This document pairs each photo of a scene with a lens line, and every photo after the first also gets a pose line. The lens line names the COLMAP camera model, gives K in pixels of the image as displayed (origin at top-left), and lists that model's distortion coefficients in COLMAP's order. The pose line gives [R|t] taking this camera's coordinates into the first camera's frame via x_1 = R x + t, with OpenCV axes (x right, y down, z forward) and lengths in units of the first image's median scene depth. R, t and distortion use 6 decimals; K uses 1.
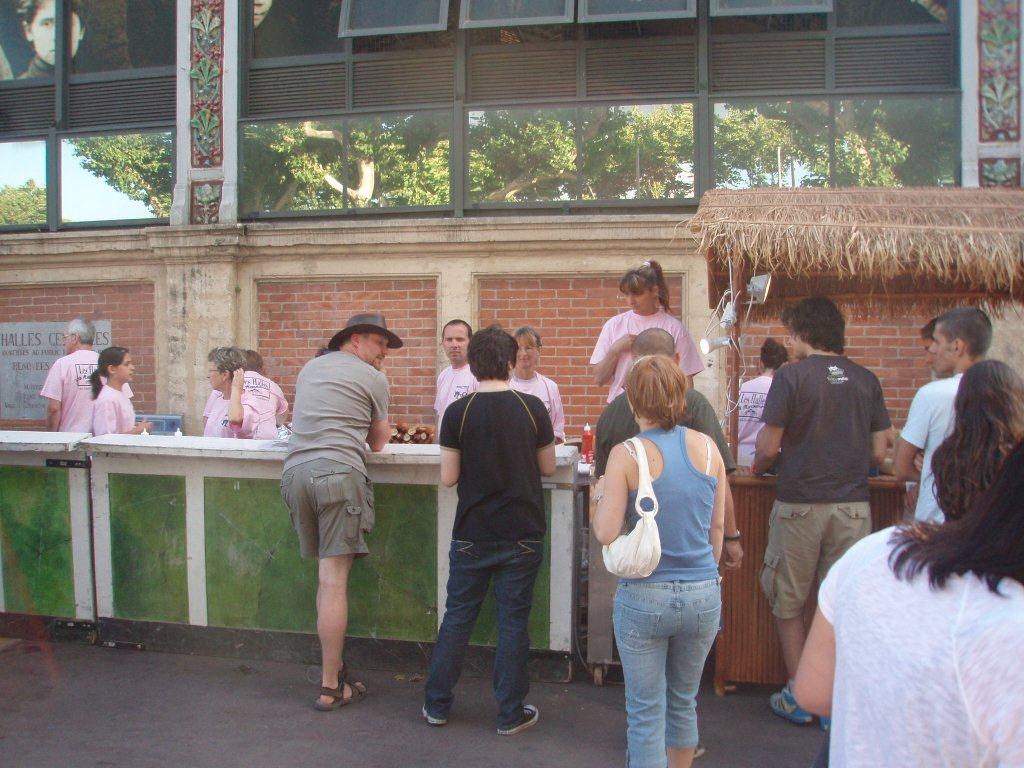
lens RADIAL K [[1064.0, 0, 506.5], [0, 1064.0, 408.0], [0, 0, 1]] dist [-0.105764, 0.000000]
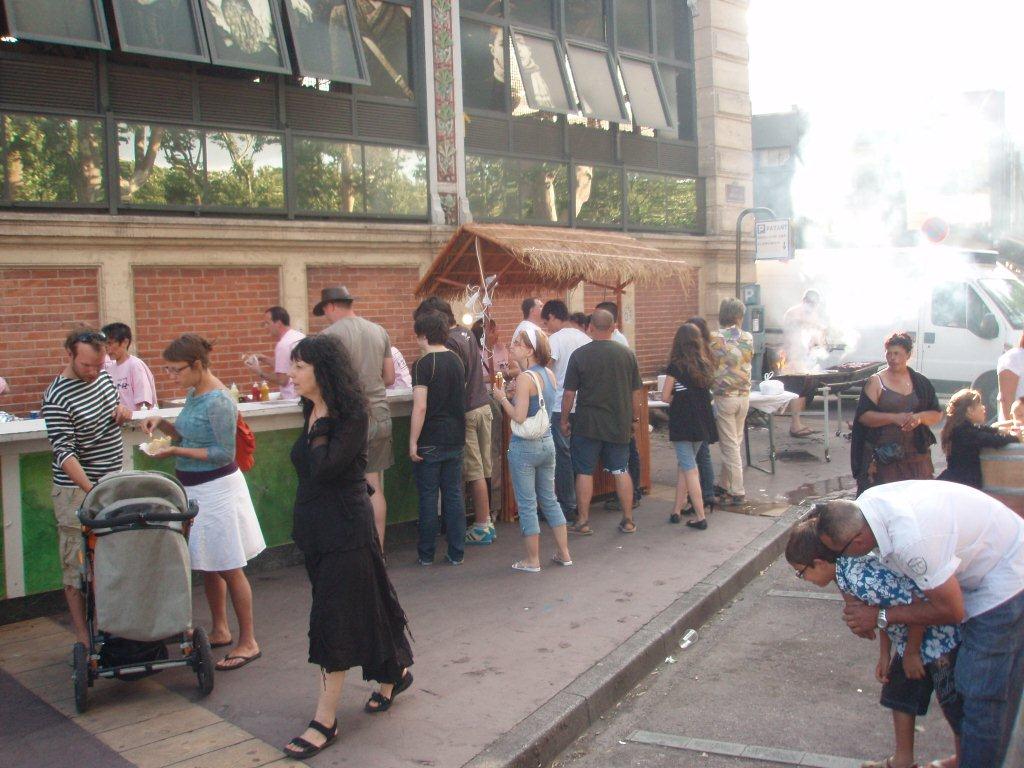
lens RADIAL K [[1064.0, 0, 504.9], [0, 1064.0, 389.4], [0, 0, 1]] dist [-0.105764, 0.000000]
pose [[0.574938, -0.083489, 0.813926, -0.739712], [0.069771, 0.996160, 0.052897, -0.021291], [-0.815217, 0.026376, 0.578555, 0.001461]]
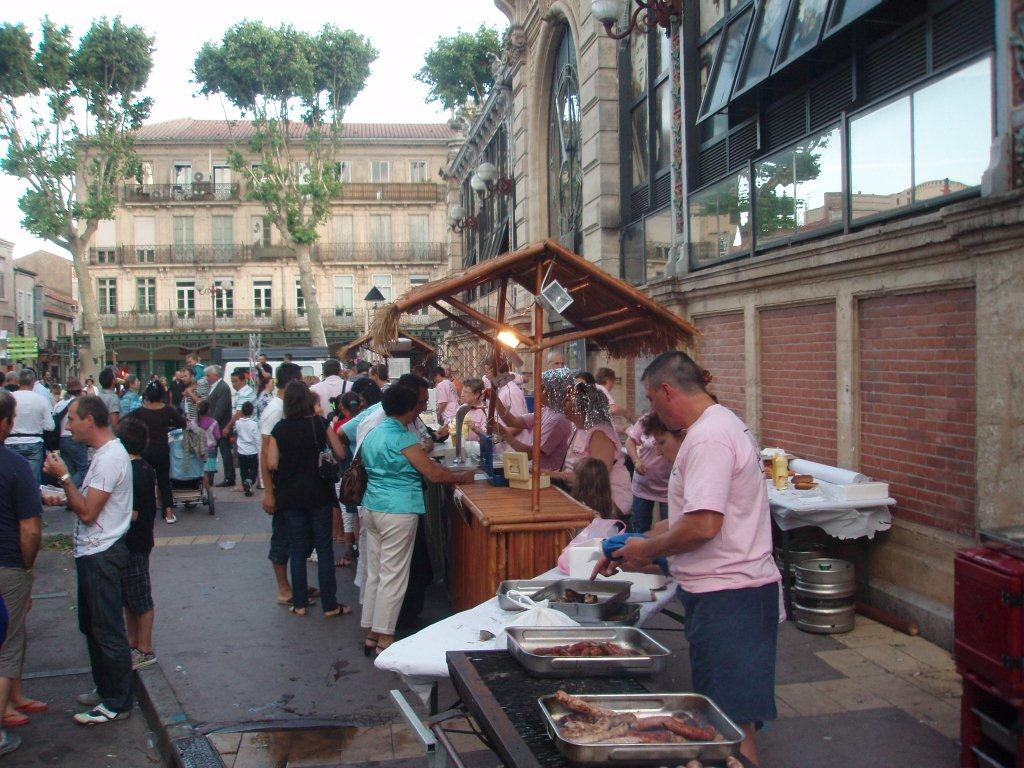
lens RADIAL K [[1064.0, 0, 510.6], [0, 1064.0, 381.6], [0, 0, 1]] dist [-0.105764, 0.000000]
pose [[0.330453, 0.017048, -0.943668, 0.970645], [-0.039009, 0.999229, 0.004391, -0.039233], [0.943016, 0.035361, 0.330864, 0.365126]]
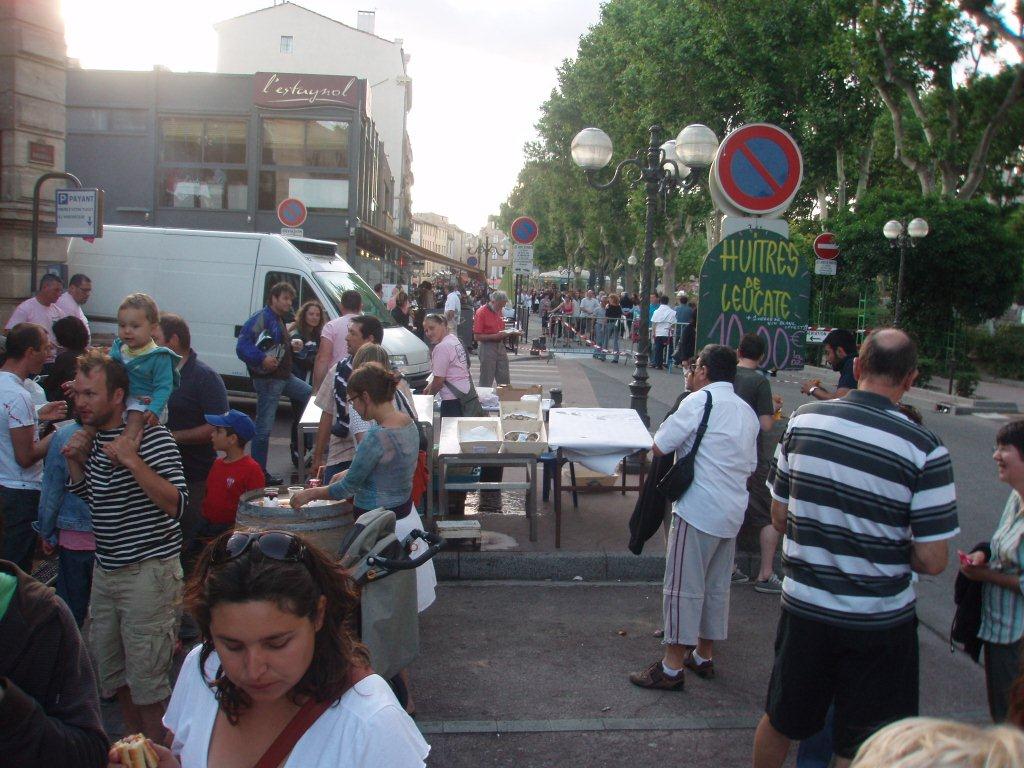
lens RADIAL K [[1064.0, 0, 533.3], [0, 1064.0, 382.2], [0, 0, 1]] dist [-0.105764, 0.000000]
pose [[0.022673, -0.097938, 0.994934, -0.482986], [0.012077, 0.995144, 0.097684, -0.044083], [-0.999670, 0.009801, 0.023746, -0.019586]]
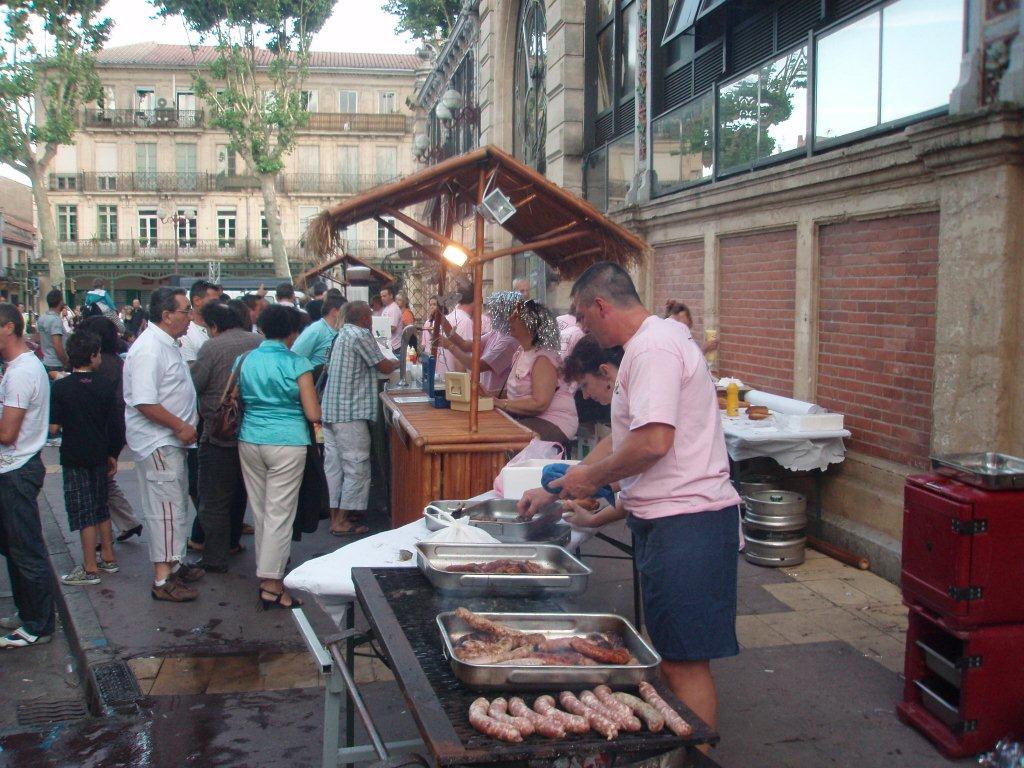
lens RADIAL K [[1064.0, 0, 511.8], [0, 1064.0, 385.6], [0, 0, 1]] dist [-0.105764, 0.000000]
pose [[0.358916, 0.081212, -0.929830, 0.947490], [-0.059106, 0.996186, 0.064192, -0.025695], [0.931497, 0.031919, 0.362347, 0.392767]]
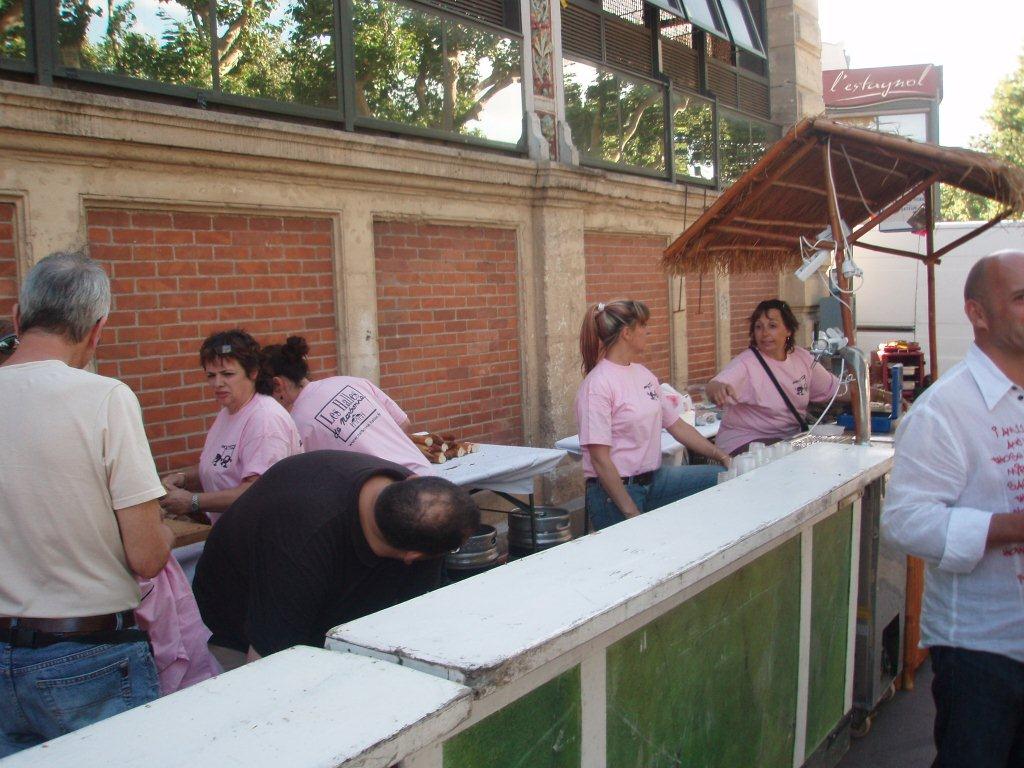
lens RADIAL K [[1064.0, 0, 494.3], [0, 1064.0, 376.4], [0, 0, 1]] dist [-0.105764, 0.000000]
pose [[0.402615, -0.082142, 0.911676, -0.442892], [0.084141, 0.995070, 0.052497, -0.043690], [-0.911494, 0.055573, 0.407542, 0.587462]]
